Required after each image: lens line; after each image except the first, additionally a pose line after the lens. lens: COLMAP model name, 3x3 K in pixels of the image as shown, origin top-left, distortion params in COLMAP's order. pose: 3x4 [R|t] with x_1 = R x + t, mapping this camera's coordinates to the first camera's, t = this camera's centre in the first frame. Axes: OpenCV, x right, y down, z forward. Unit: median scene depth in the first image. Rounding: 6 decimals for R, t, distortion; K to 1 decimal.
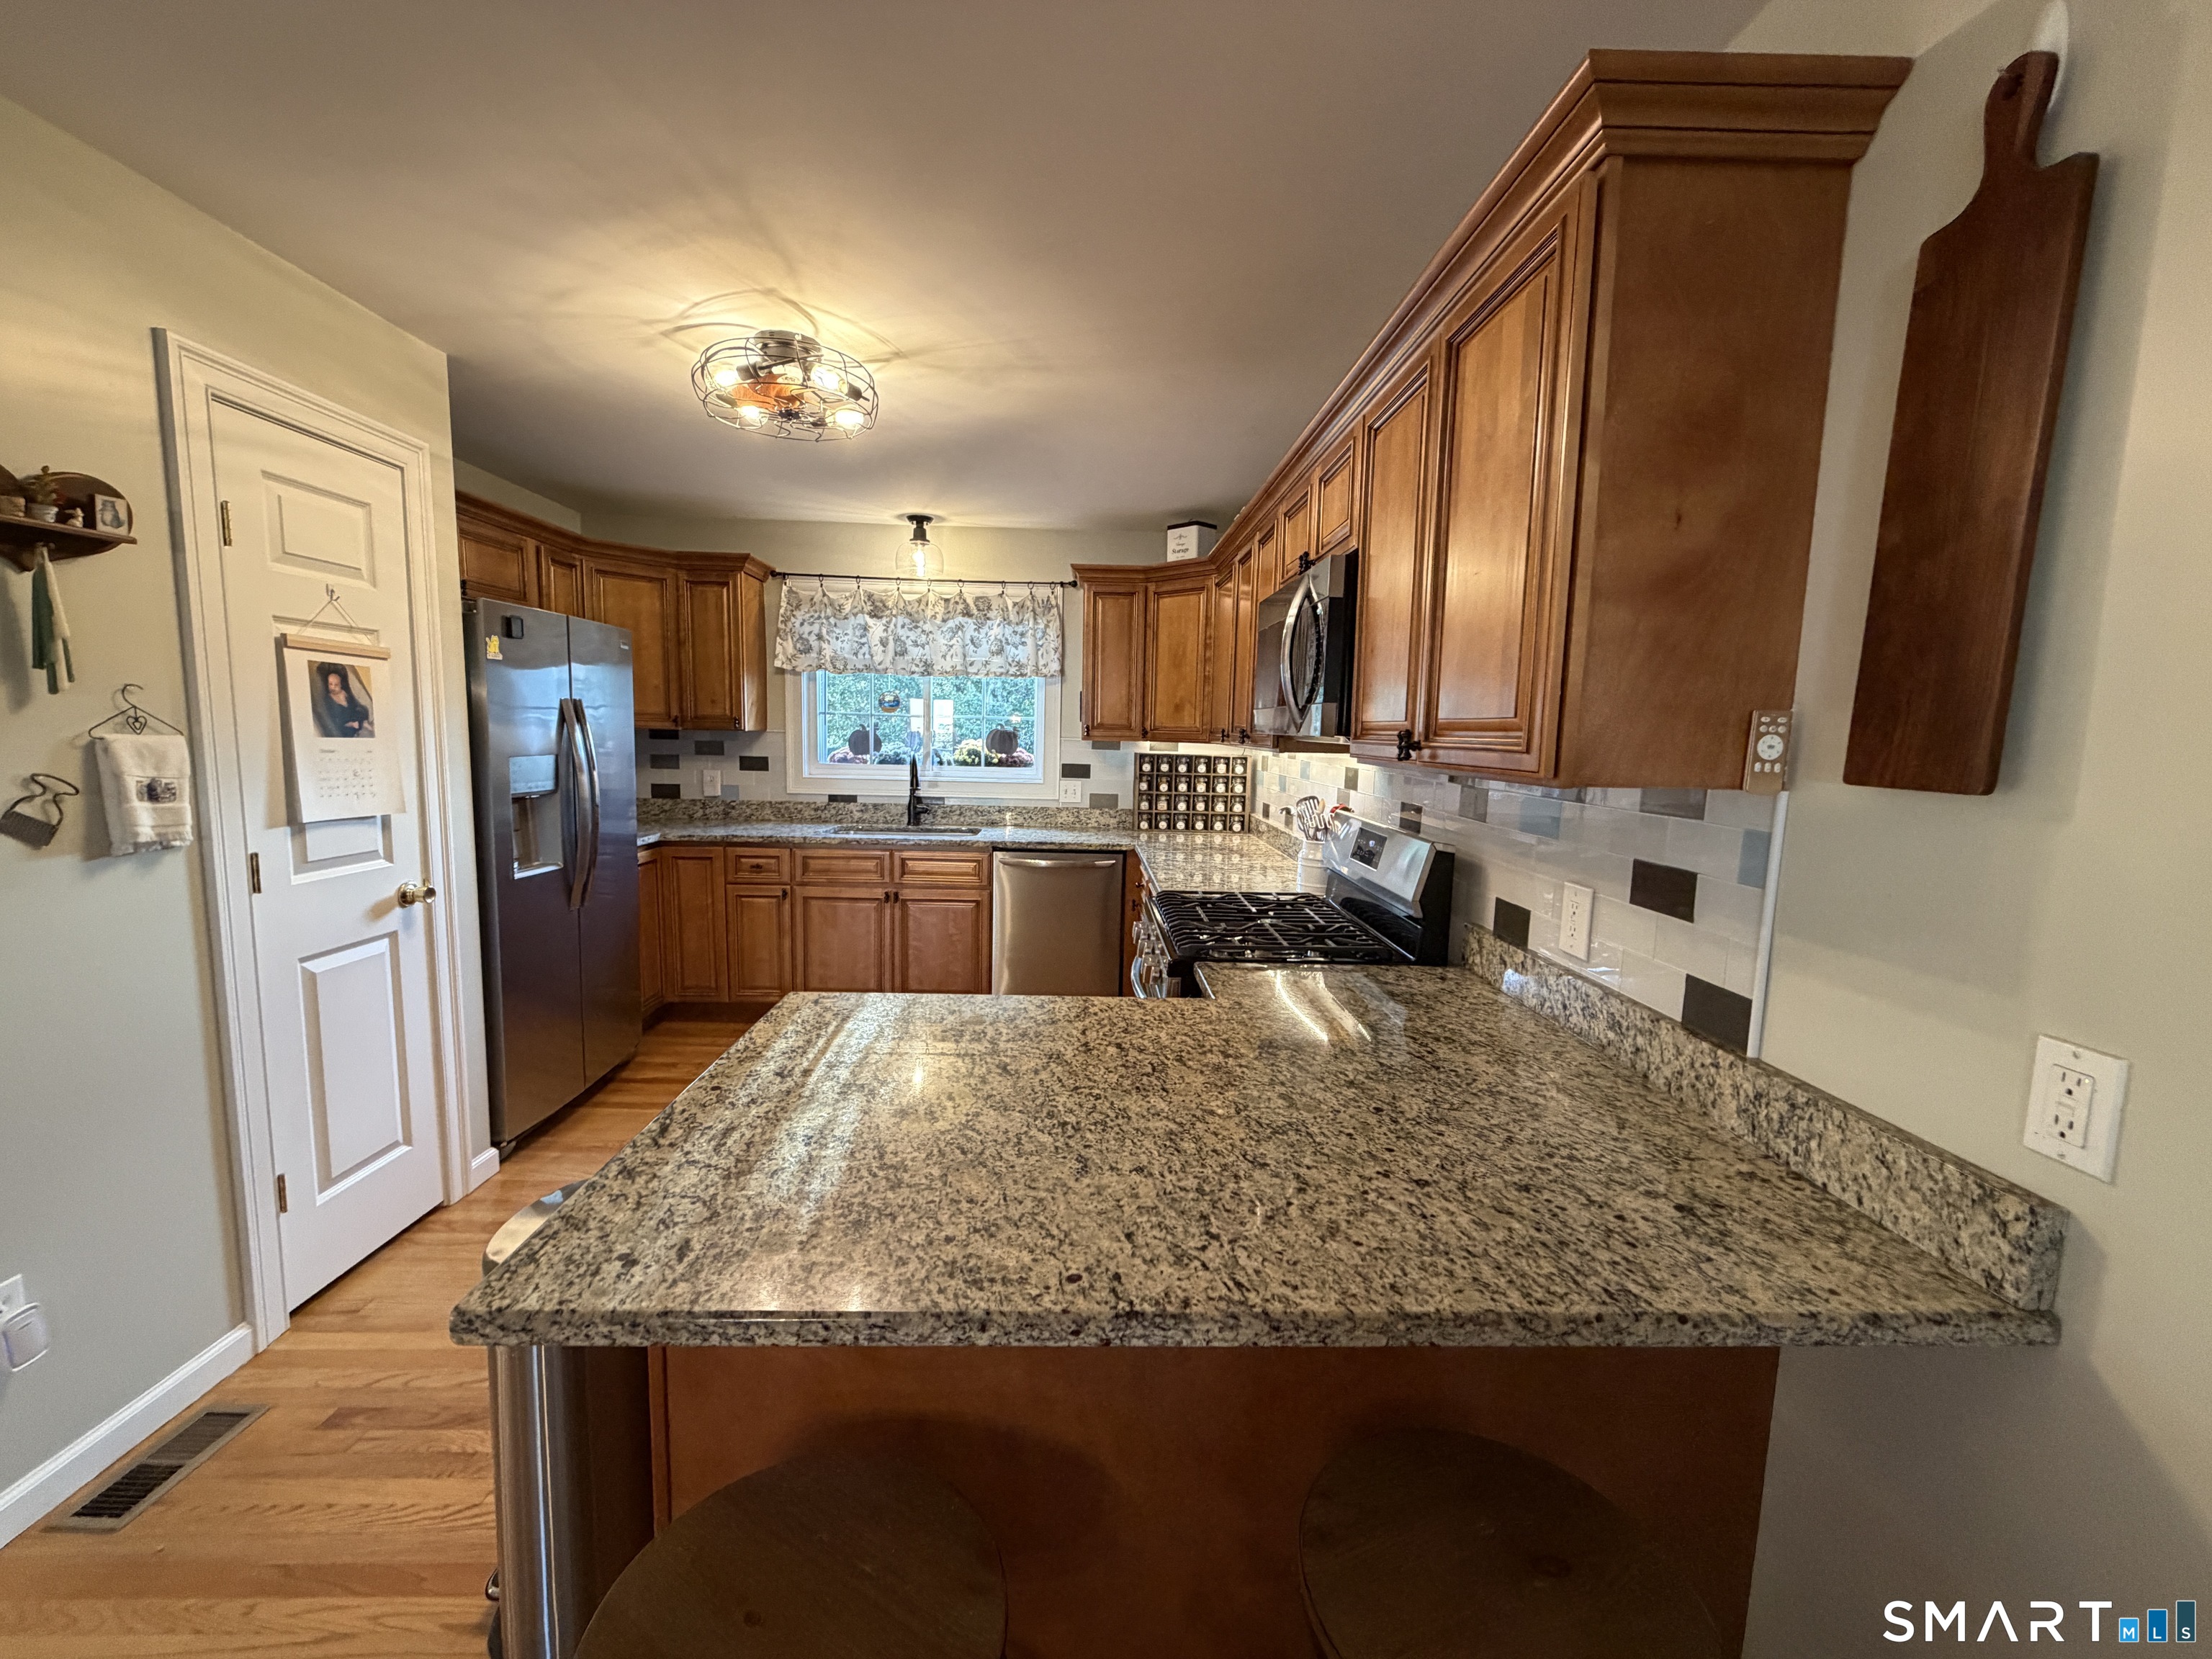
lens RADIAL K [[879.3, 0, 1102.6], [0, 879.3, 826.7], [0, 0, 1]] dist [0.001546, 0.000095]
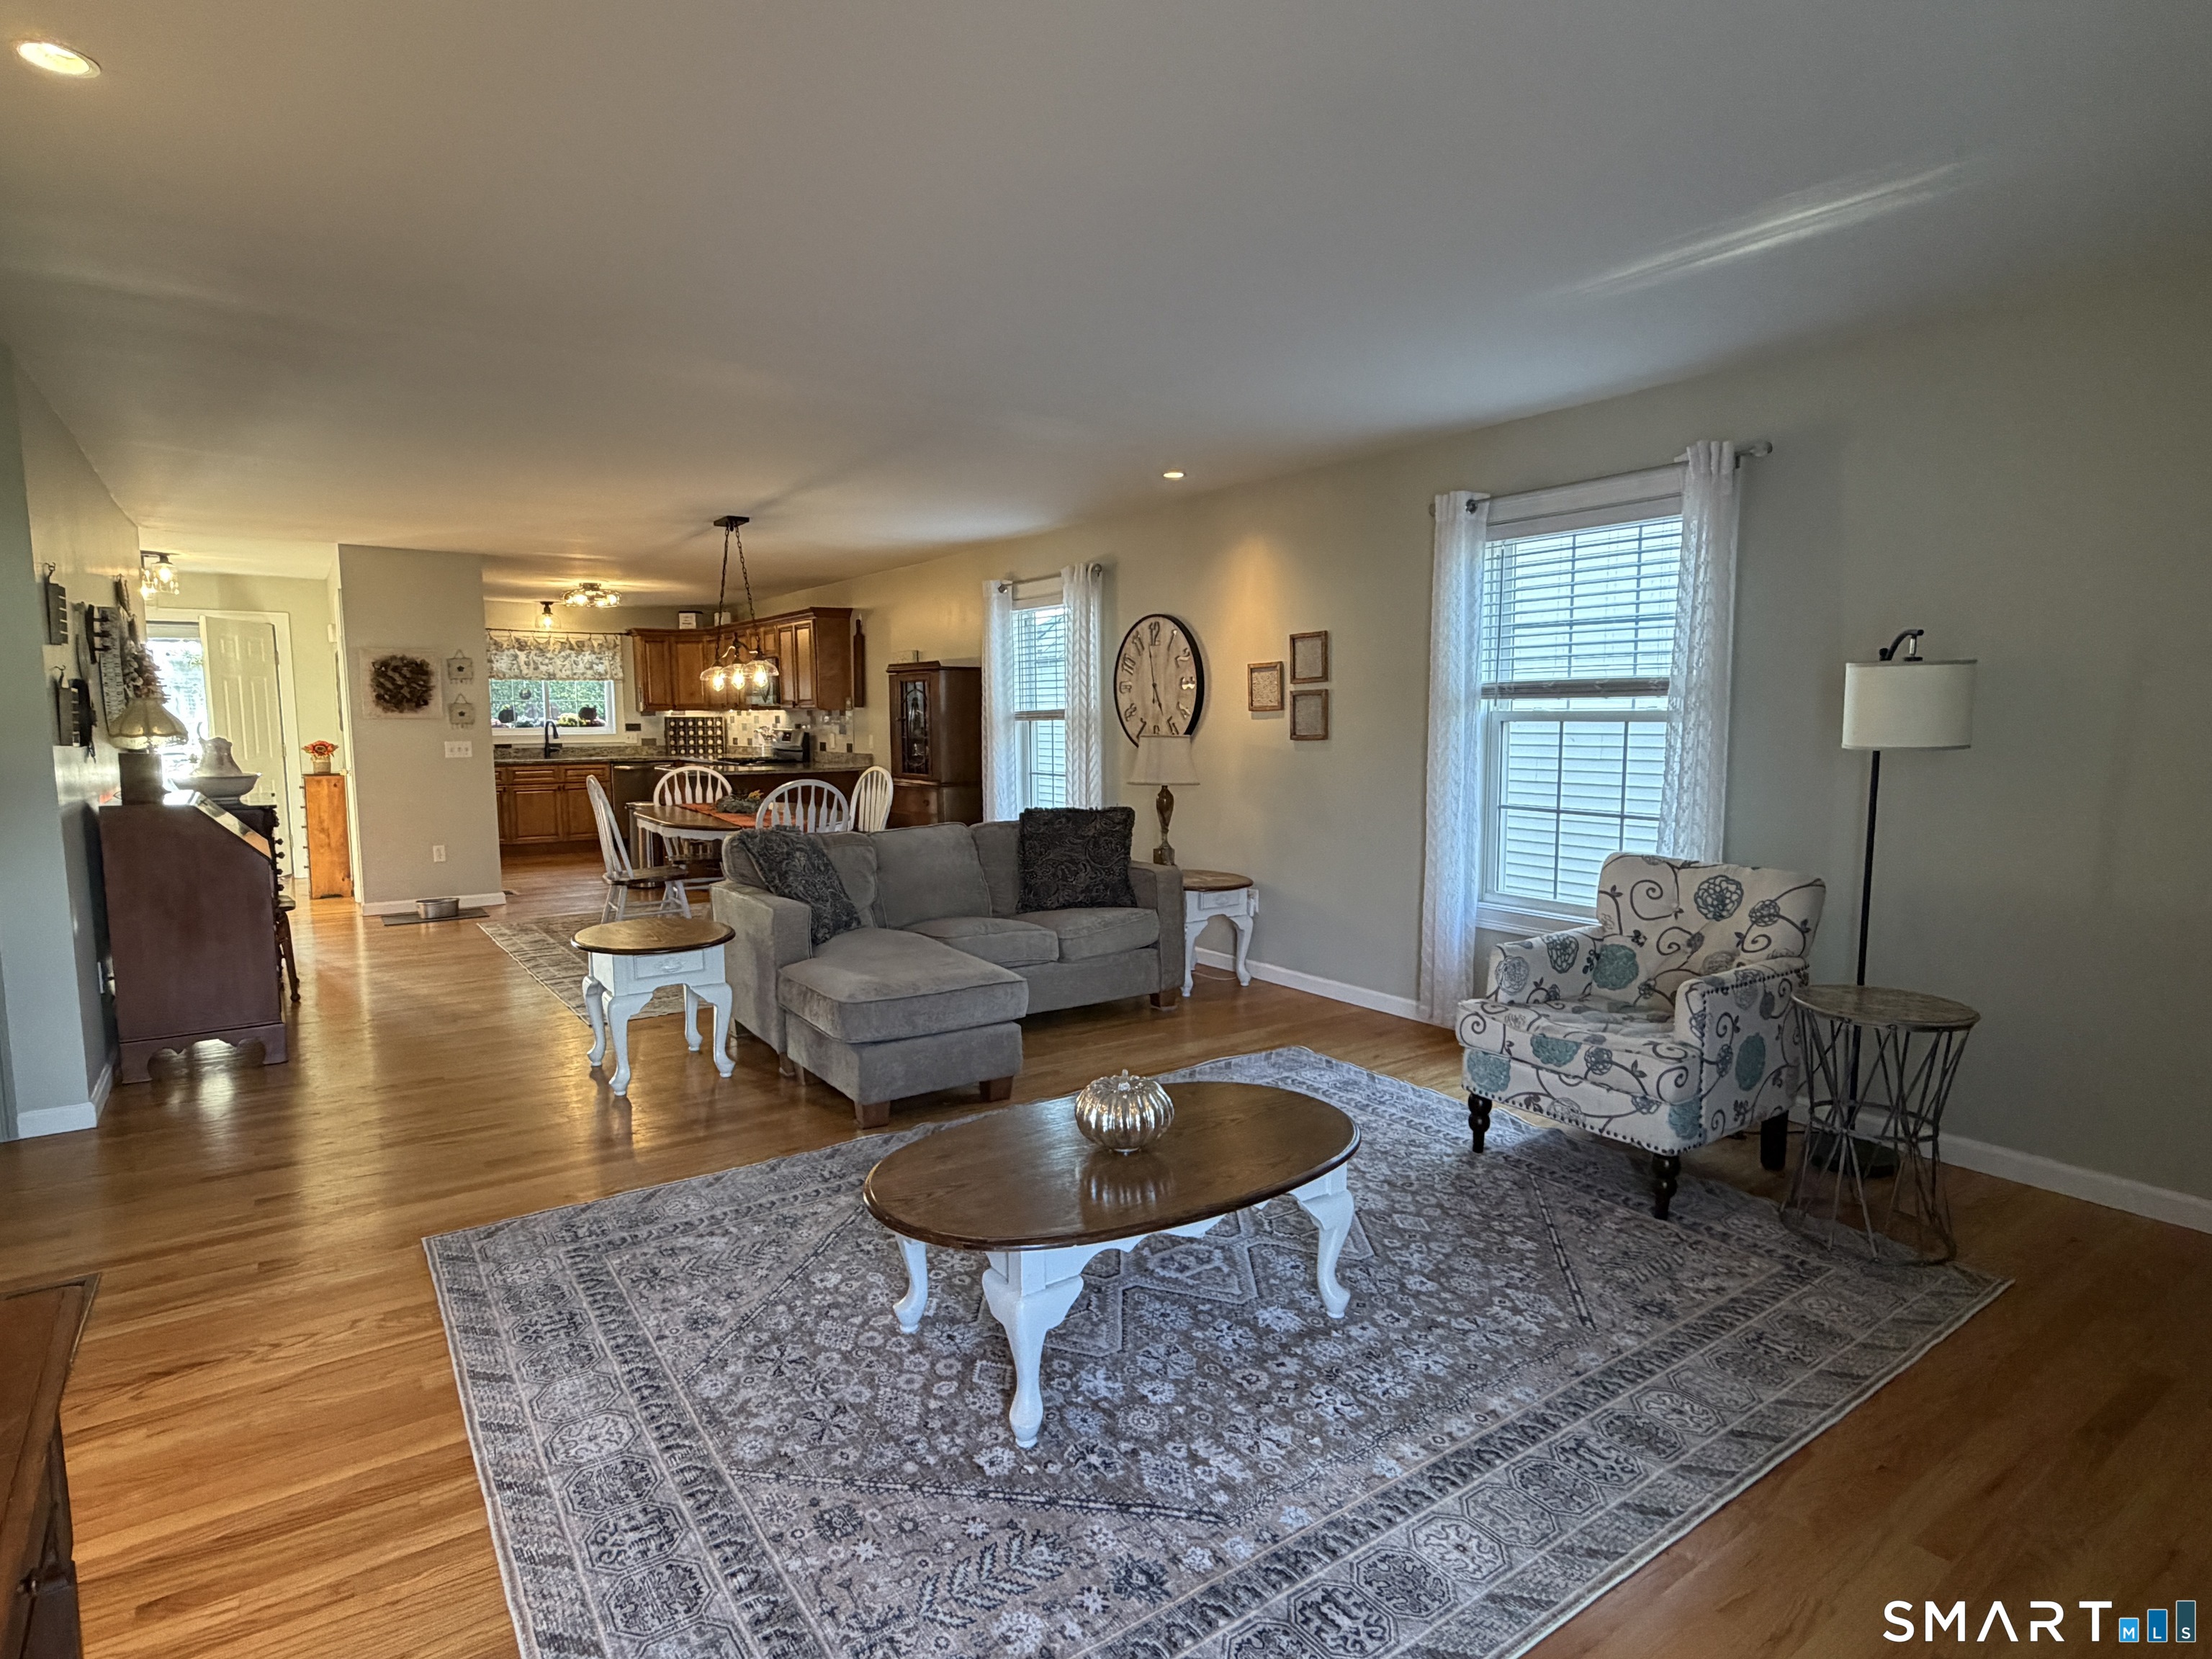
lens RADIAL K [[1172.6, 0, 1106.0], [0, 1172.6, 829.5], [0, 0, 1]] dist [-0.000775, 0.000585]
pose [[0.831934, -0.082390, 0.548724, -1.328110], [0.085794, 0.996122, 0.019492, 0.446850], [-0.548202, 0.030861, 0.835776, -3.863382]]
